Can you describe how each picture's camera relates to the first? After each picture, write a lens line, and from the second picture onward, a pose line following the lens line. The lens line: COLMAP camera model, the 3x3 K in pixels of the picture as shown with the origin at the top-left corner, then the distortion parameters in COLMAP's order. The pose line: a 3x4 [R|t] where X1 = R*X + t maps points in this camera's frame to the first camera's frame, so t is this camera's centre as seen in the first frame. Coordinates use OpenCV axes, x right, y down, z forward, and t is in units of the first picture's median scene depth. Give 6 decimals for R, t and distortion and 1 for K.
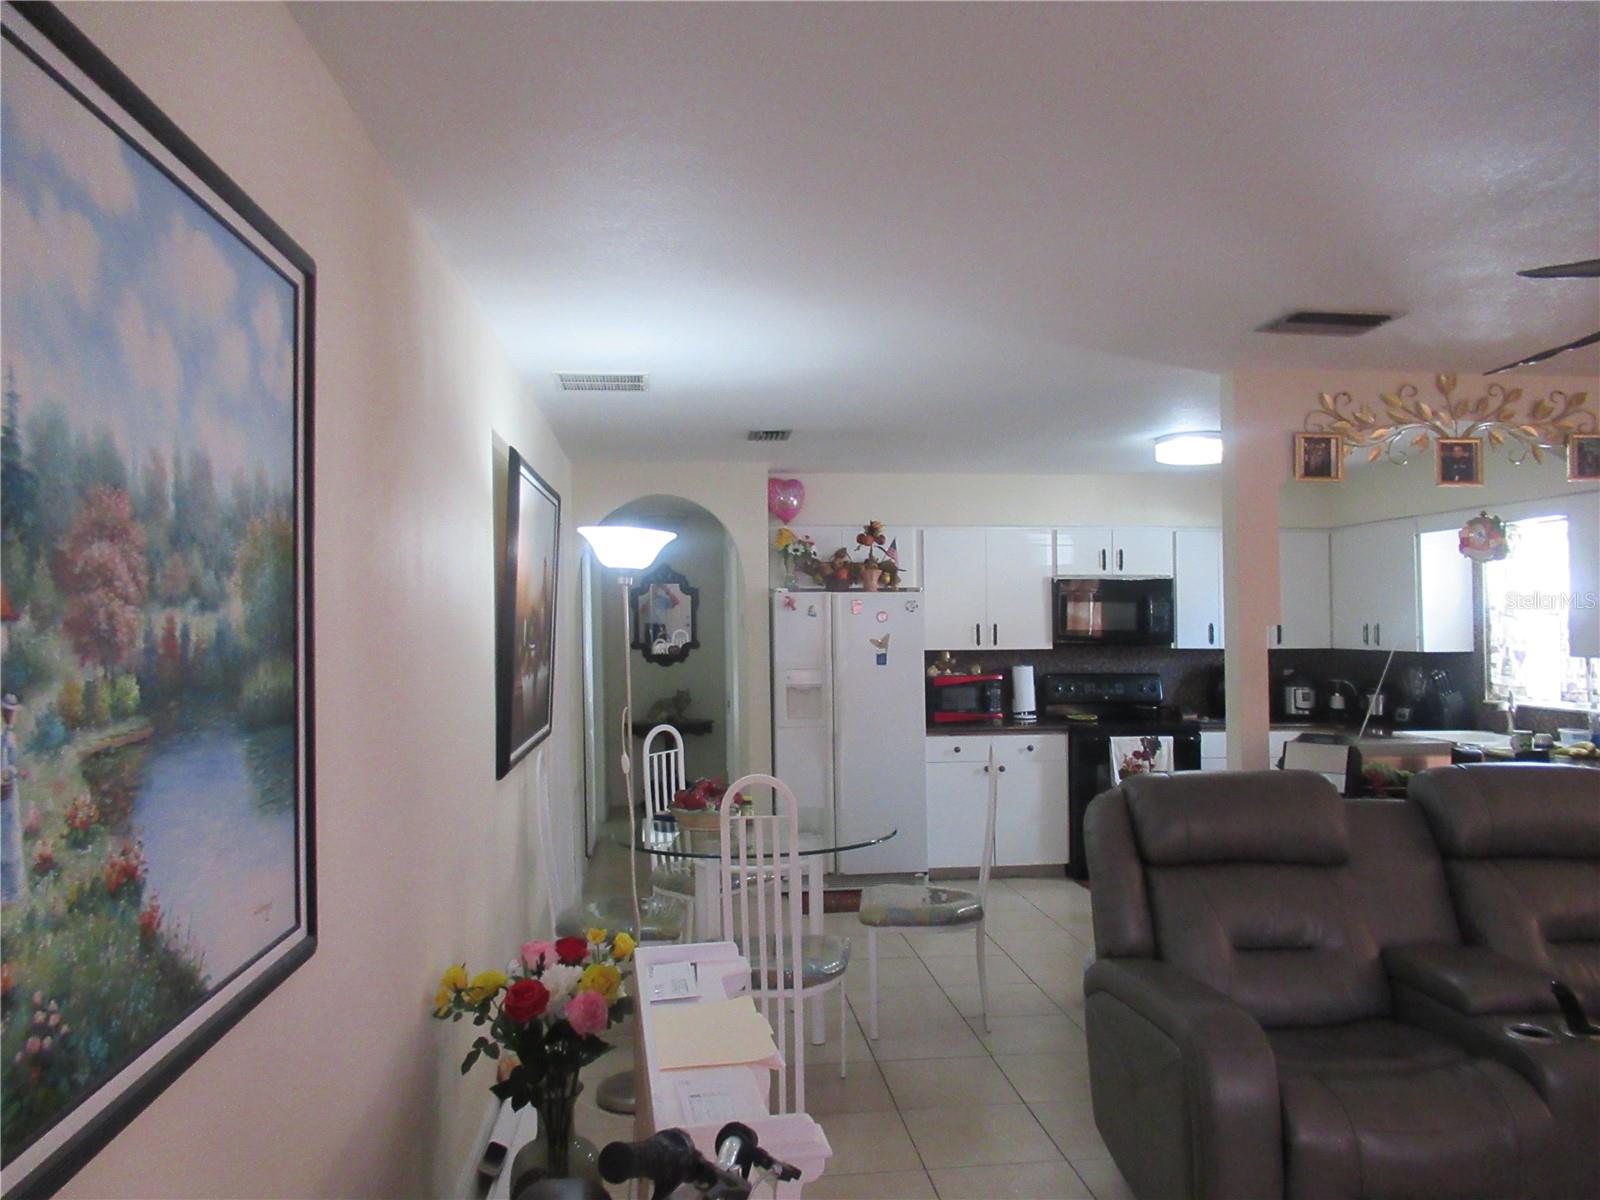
lens RADIAL K [[1232.9, 0, 800.0], [0, 1232.9, 600.0], [0, 0, 1]] dist [-0.002725, -0.000304]
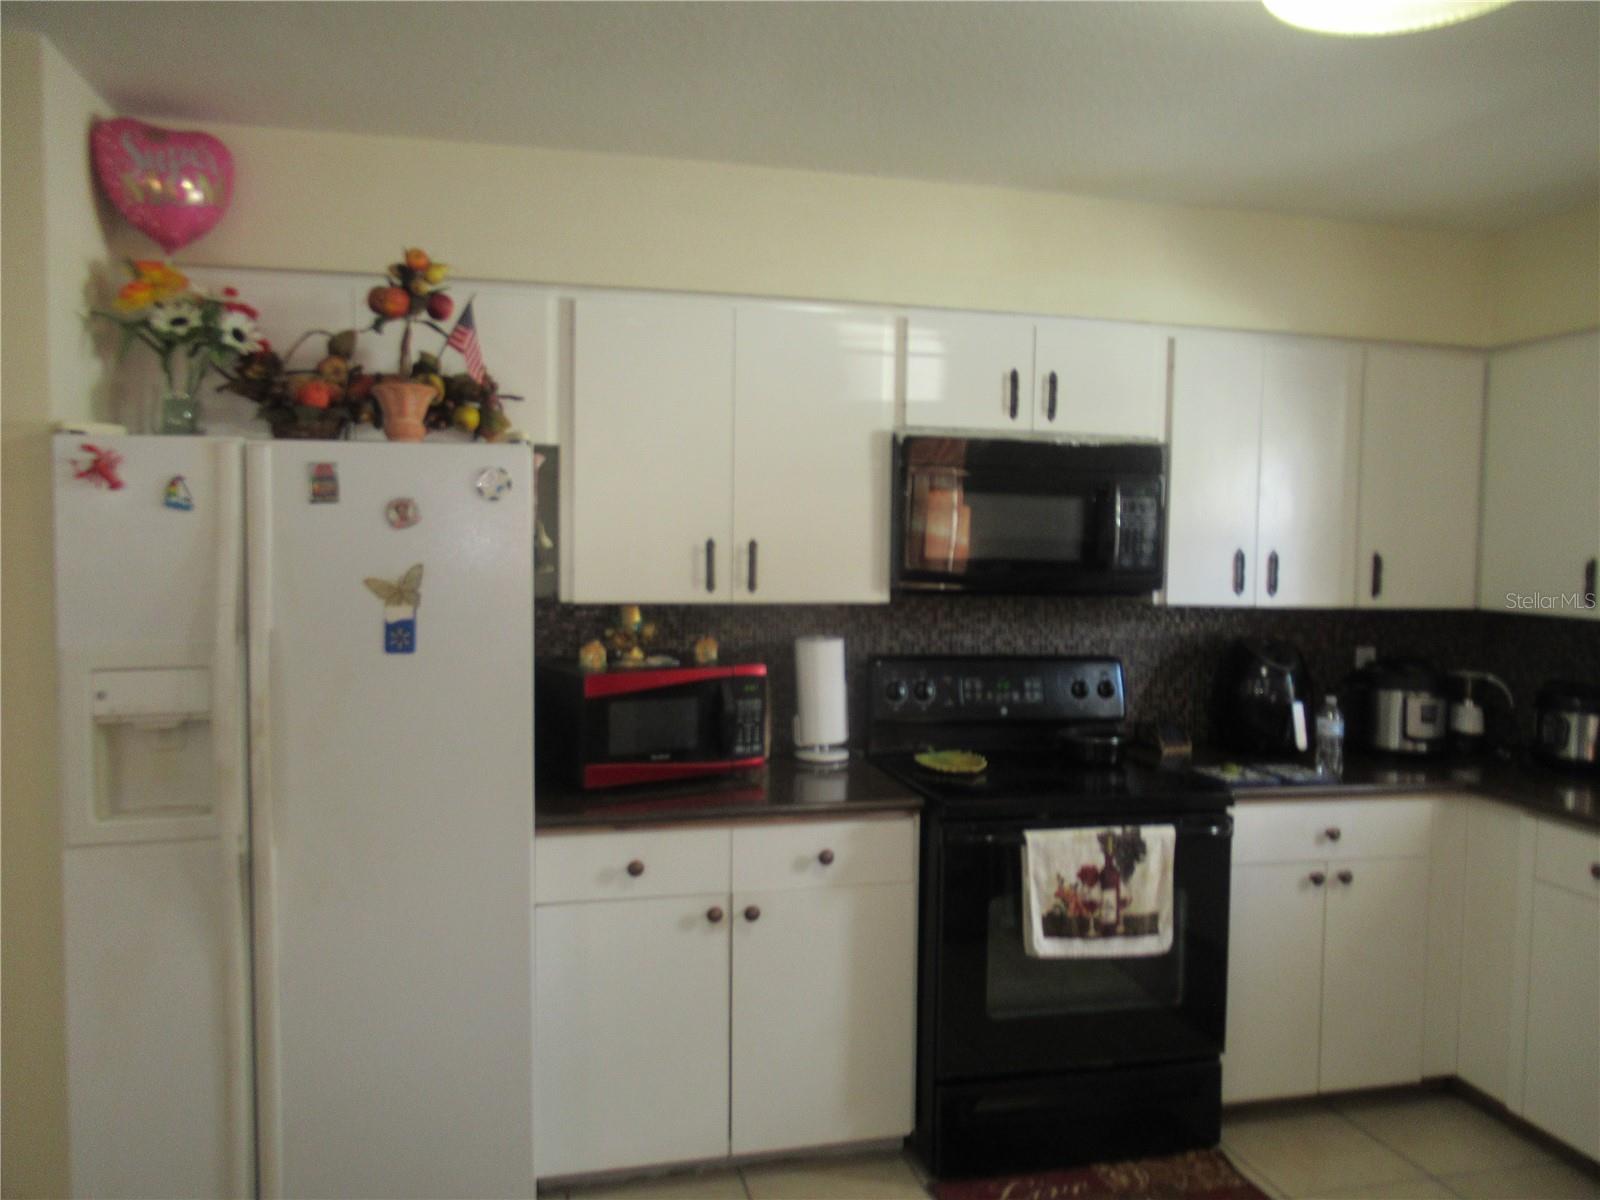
lens RADIAL K [[1113.9, 0, 800.0], [0, 1113.9, 600.0], [0, 0, 1]] dist [-0.079047, 0.000742]
pose [[0.992802, 0.012629, 0.119101, 0.130742], [-0.021287, 0.997199, 0.071704, 0.012403], [-0.117862, -0.073723, 0.990290, 0.633309]]
